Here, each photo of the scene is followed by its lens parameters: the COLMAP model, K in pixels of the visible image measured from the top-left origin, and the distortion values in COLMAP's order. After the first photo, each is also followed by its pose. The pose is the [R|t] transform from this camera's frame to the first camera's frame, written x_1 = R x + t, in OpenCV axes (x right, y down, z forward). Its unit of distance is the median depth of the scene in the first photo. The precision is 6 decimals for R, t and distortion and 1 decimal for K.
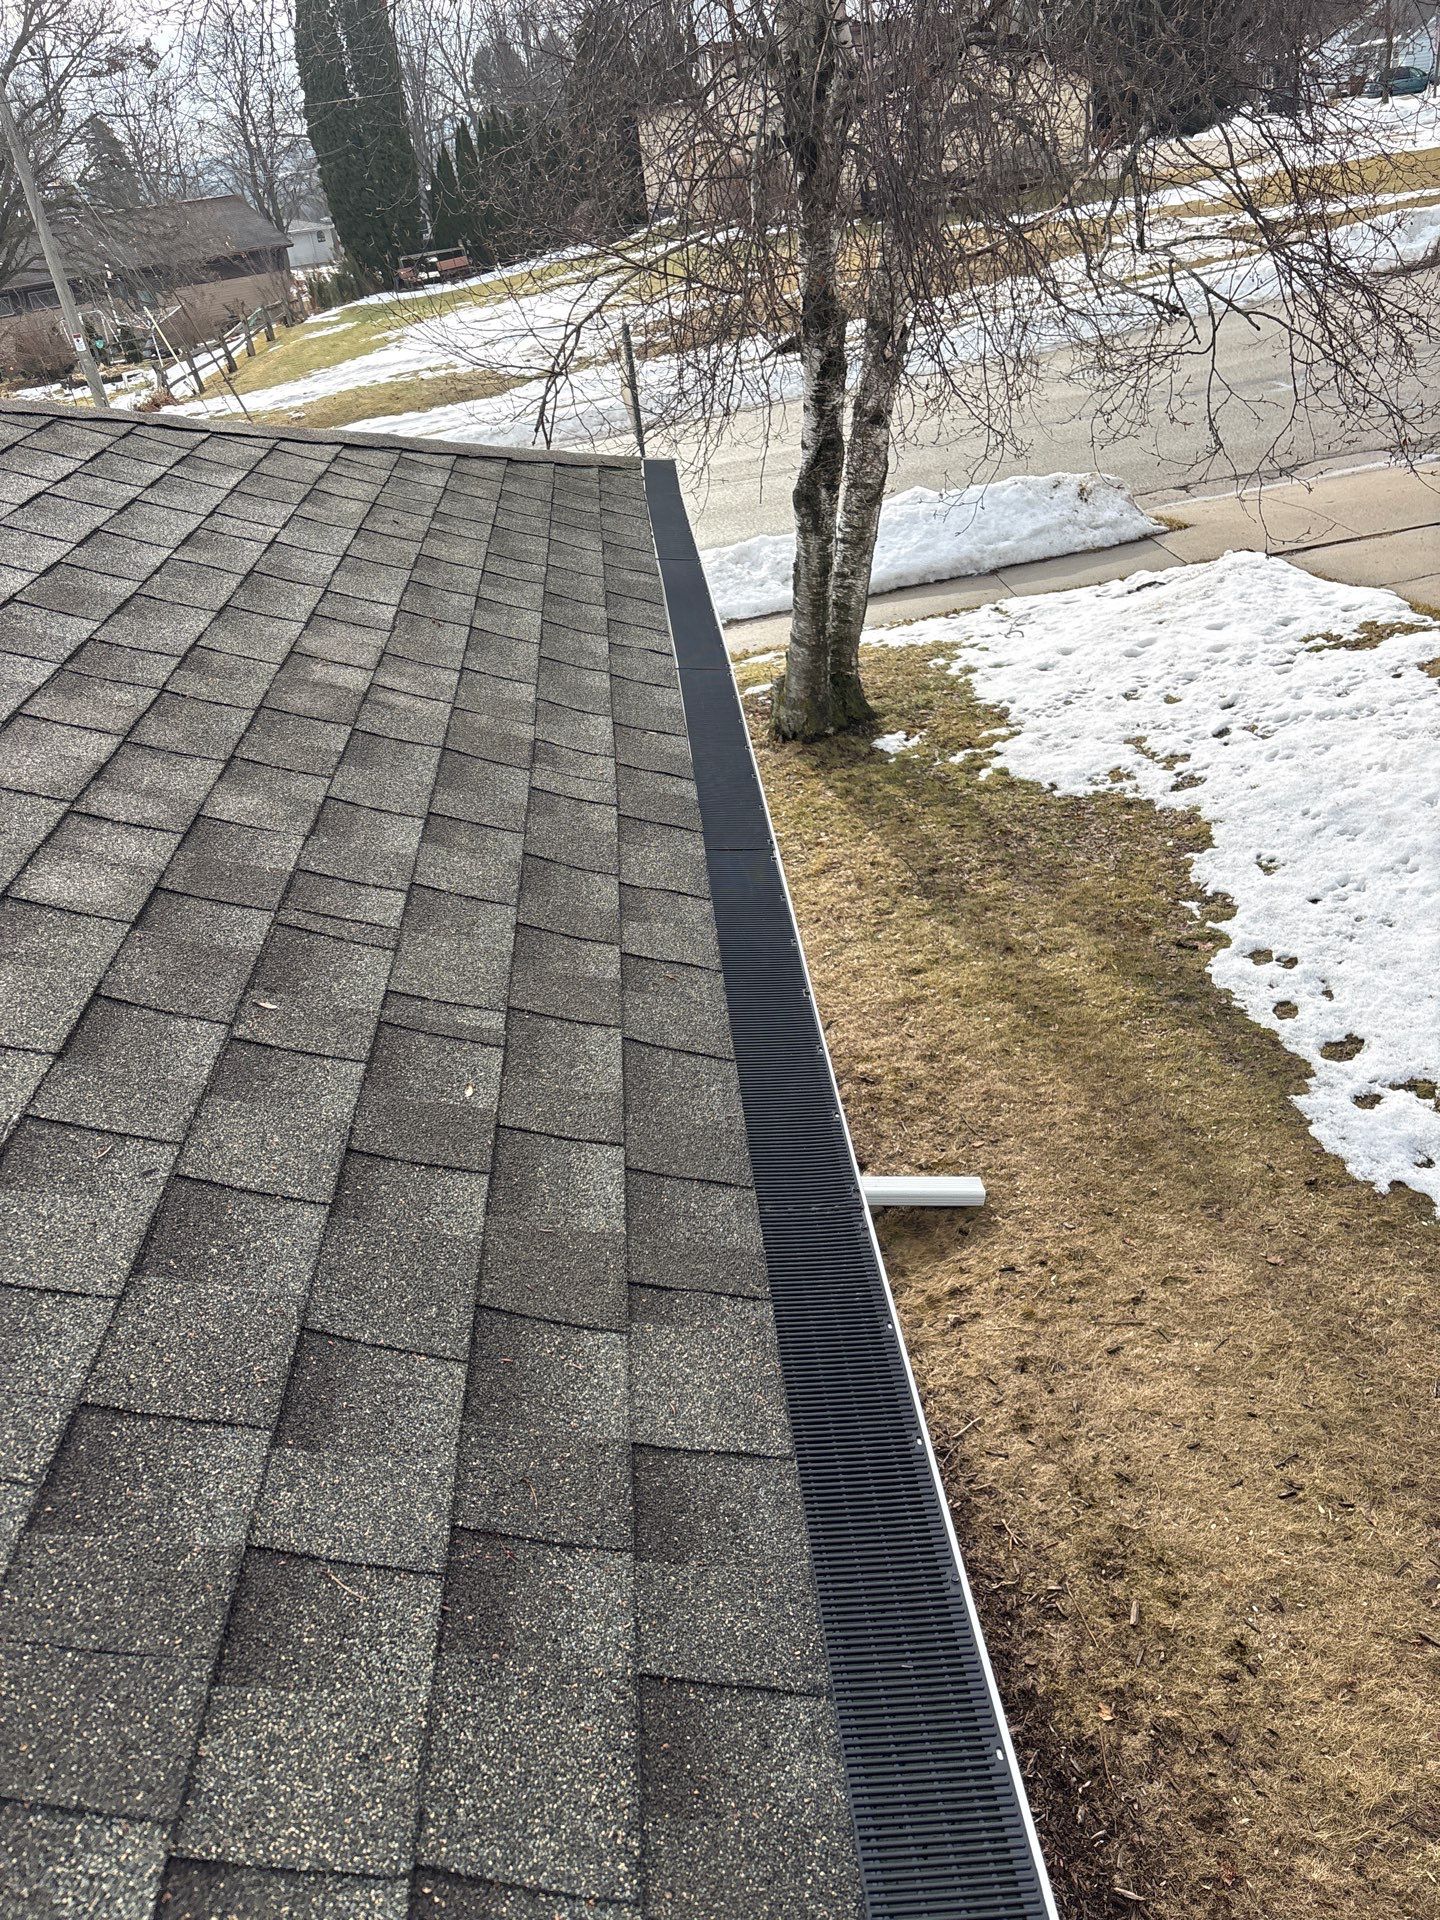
lens RADIAL K [[1339.9, 0, 720.0], [0, 1339.9, 960.0], [0, 0, 1]] dist [0.042615, -0.053297]
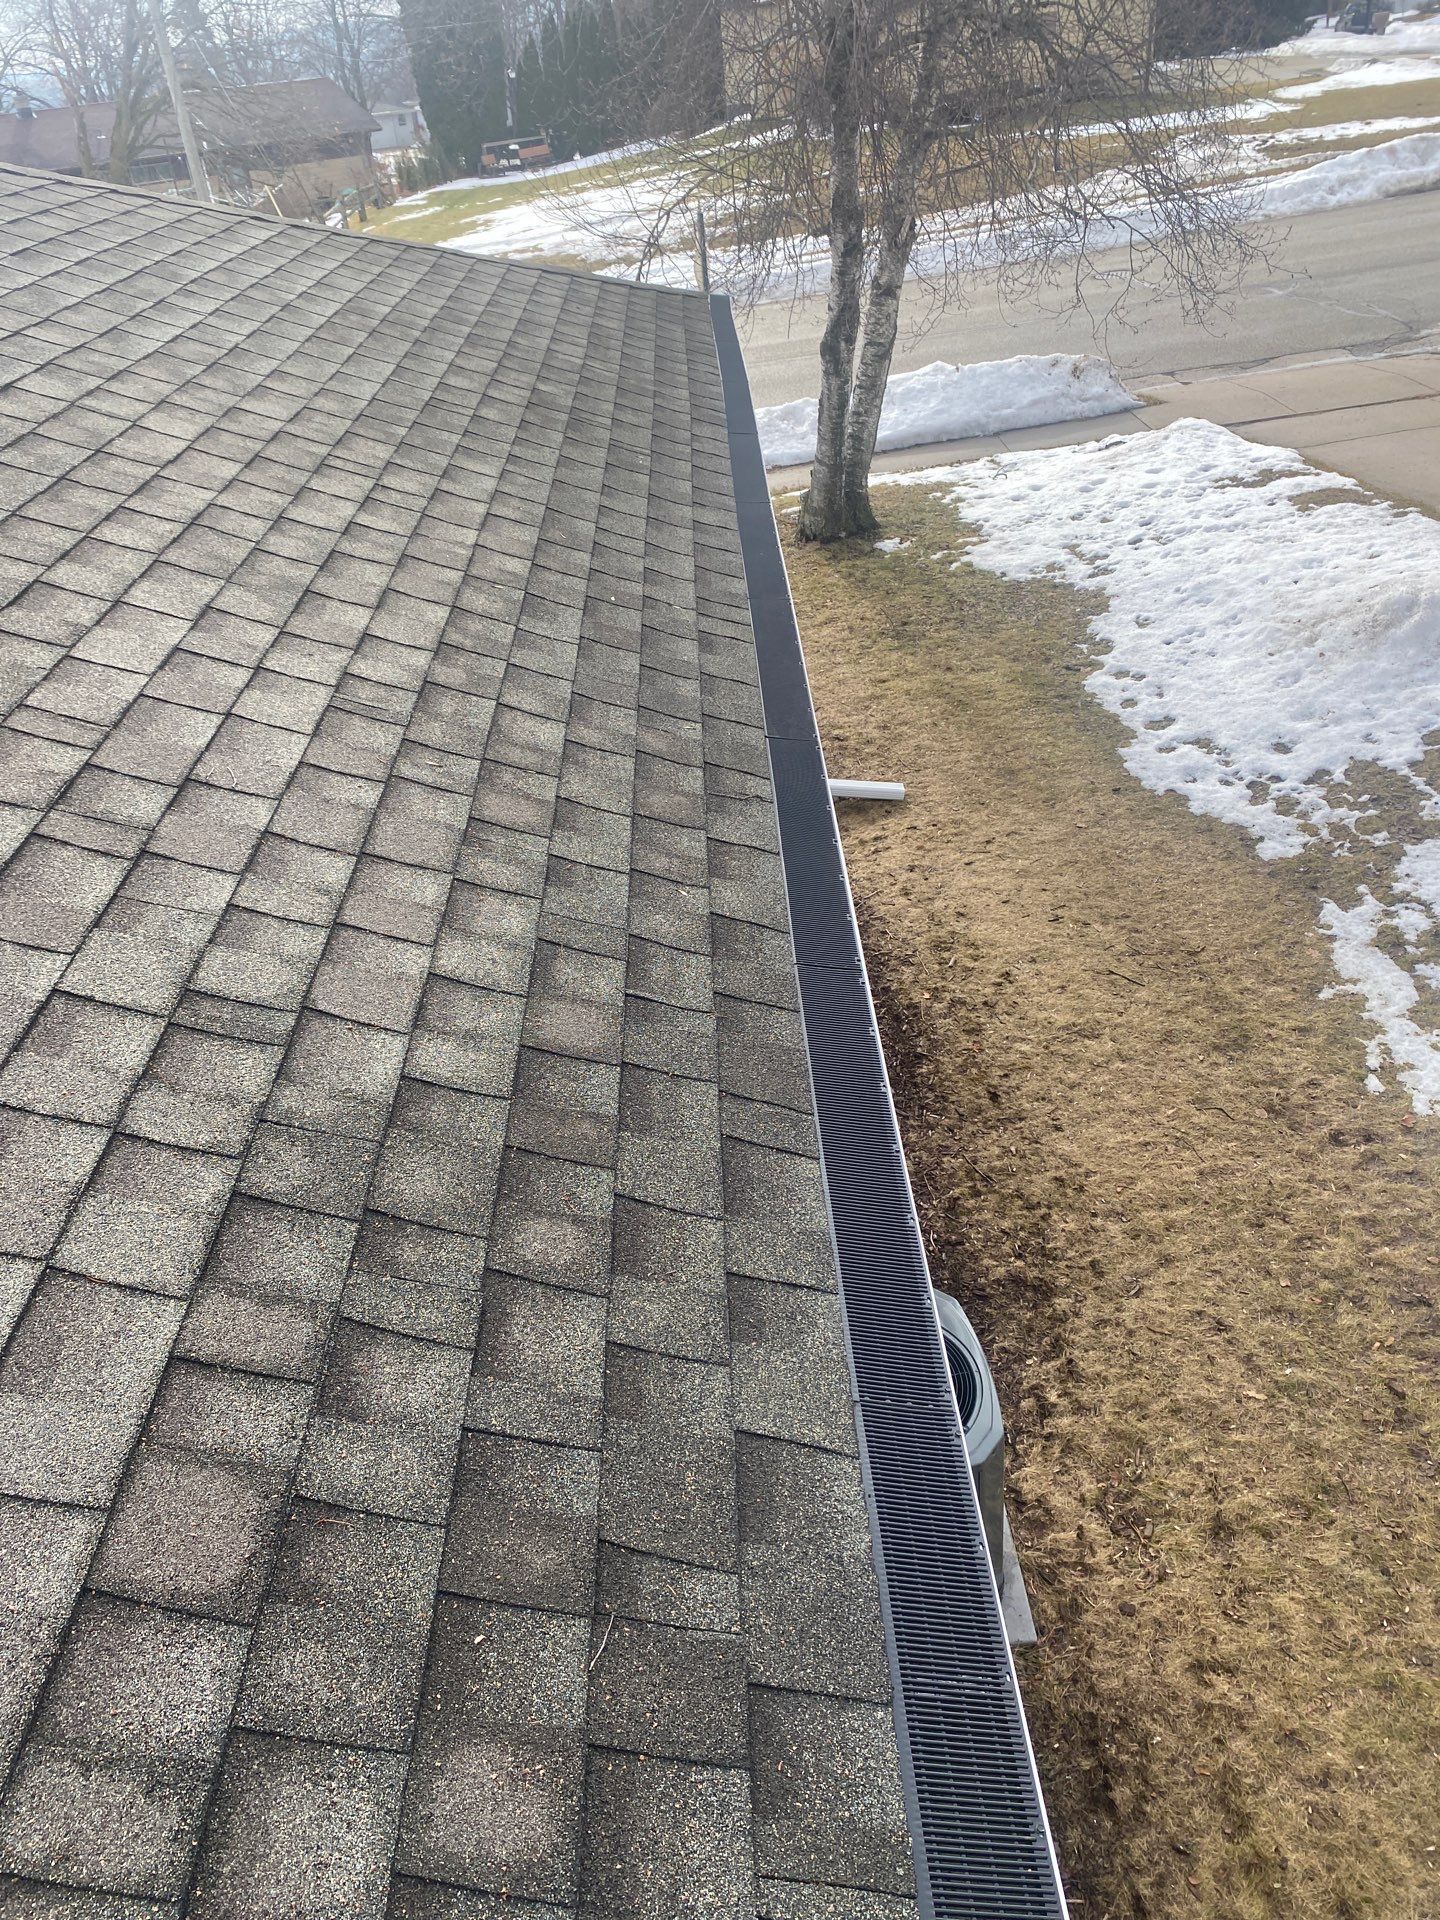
lens RADIAL K [[1465.0, 0, 702.9], [0, 1465.0, 956.0], [0, 0, 1]] dist [0.039972, -0.046505]
pose [[0.997613, 0.056404, -0.039837, 0.029953], [-0.055568, 0.998217, 0.021795, 0.231741], [0.040995, -0.019530, 0.998968, -0.473027]]
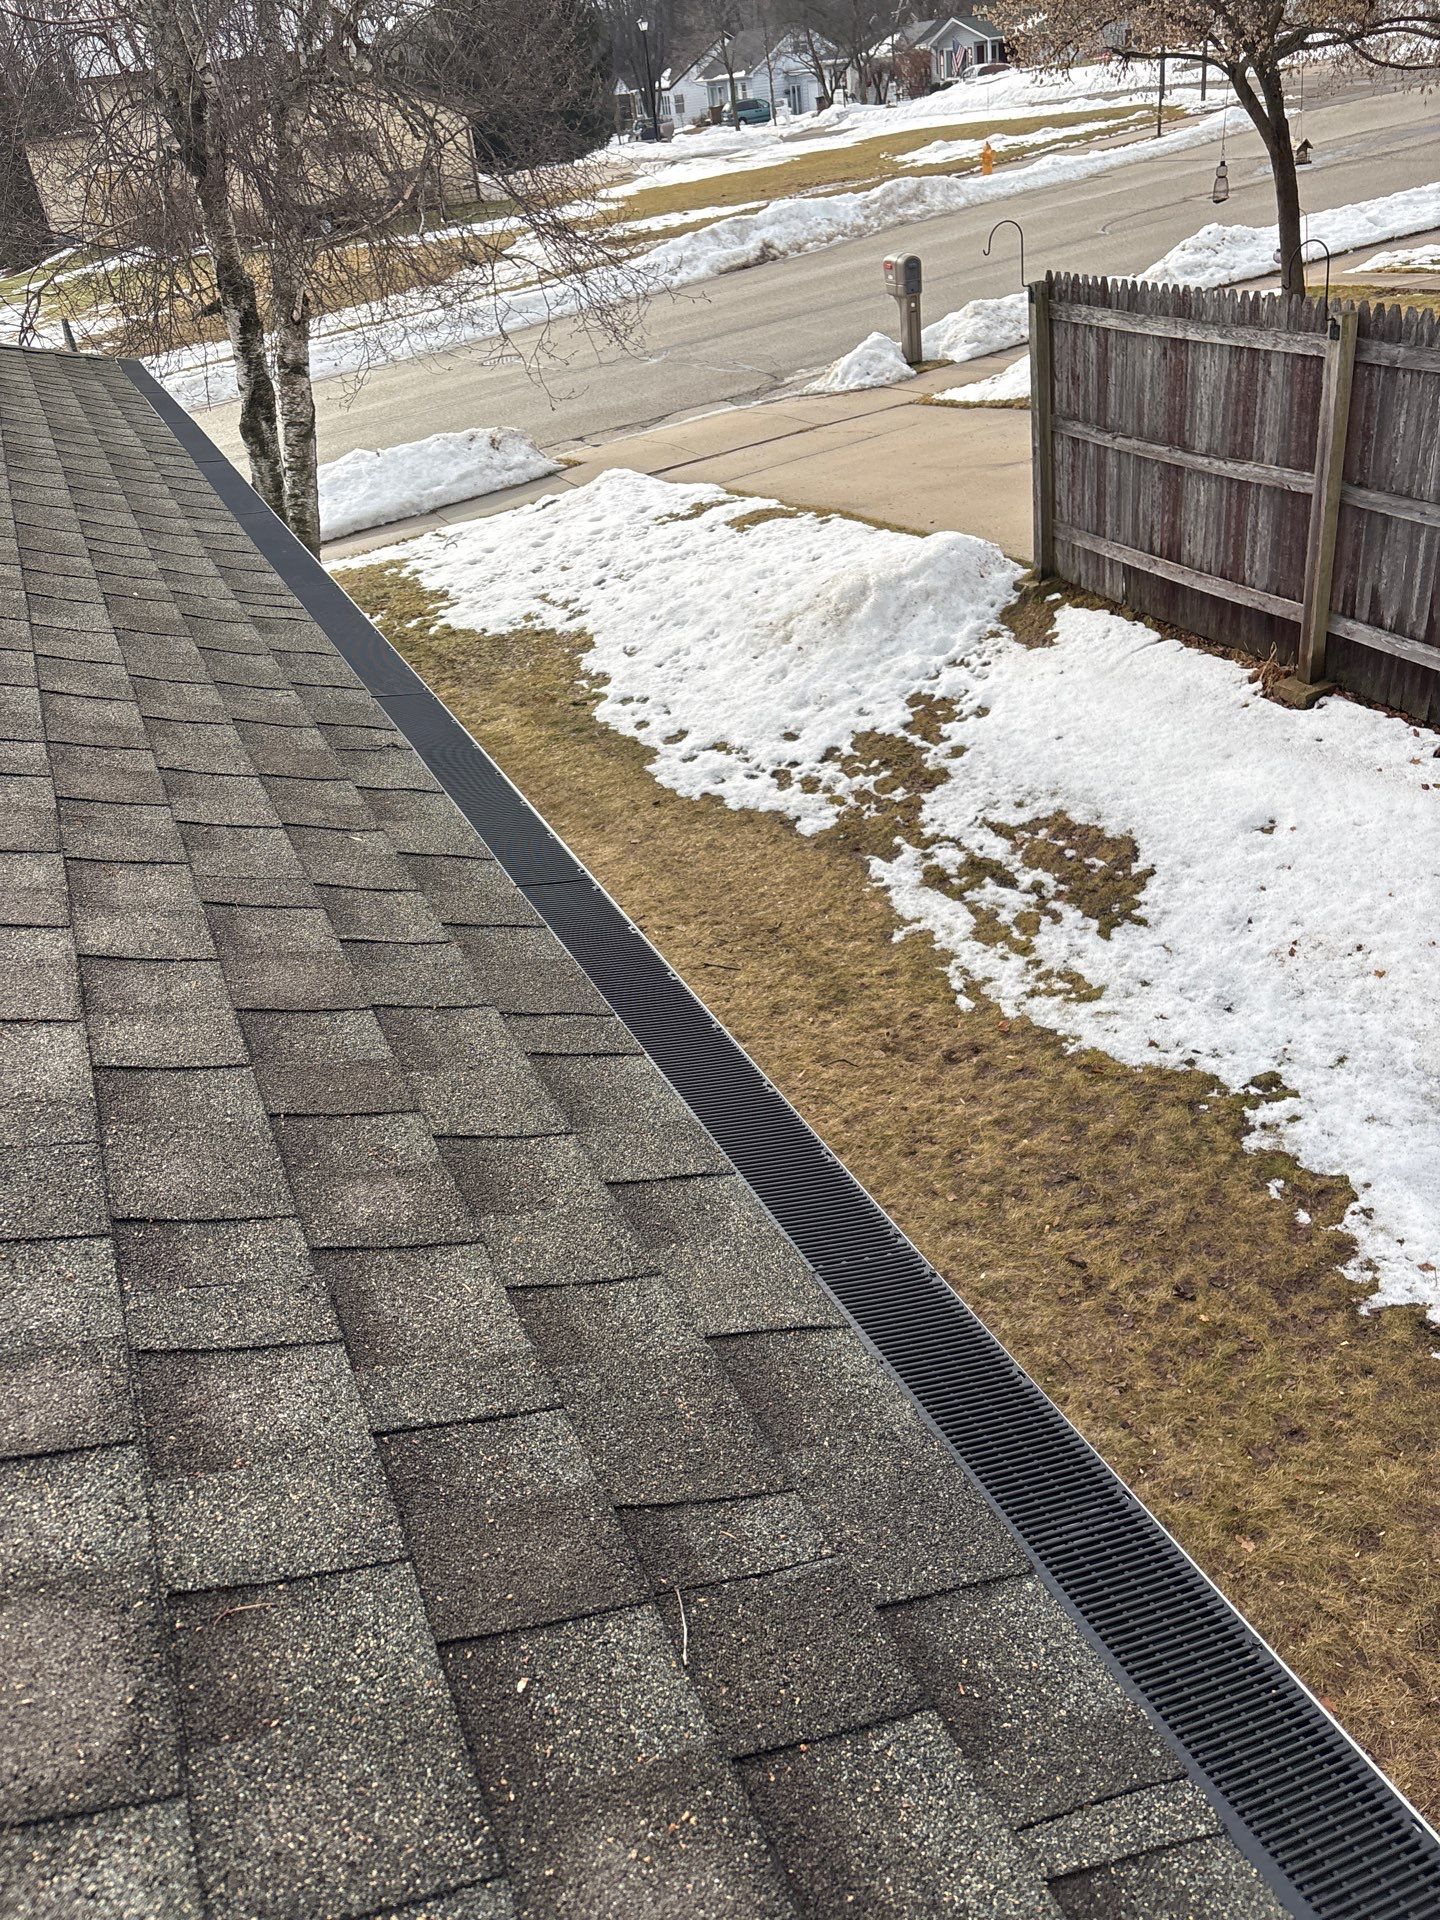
lens RADIAL K [[1427.7, 0, 721.9], [0, 1427.7, 979.2], [0, 0, 1]] dist [0.131619, -0.198460]
pose [[0.939294, -0.172959, 0.296332, -0.015011], [0.185202, 0.982607, -0.013526, 0.272815], [-0.288839, 0.067586, 0.954989, -0.411874]]
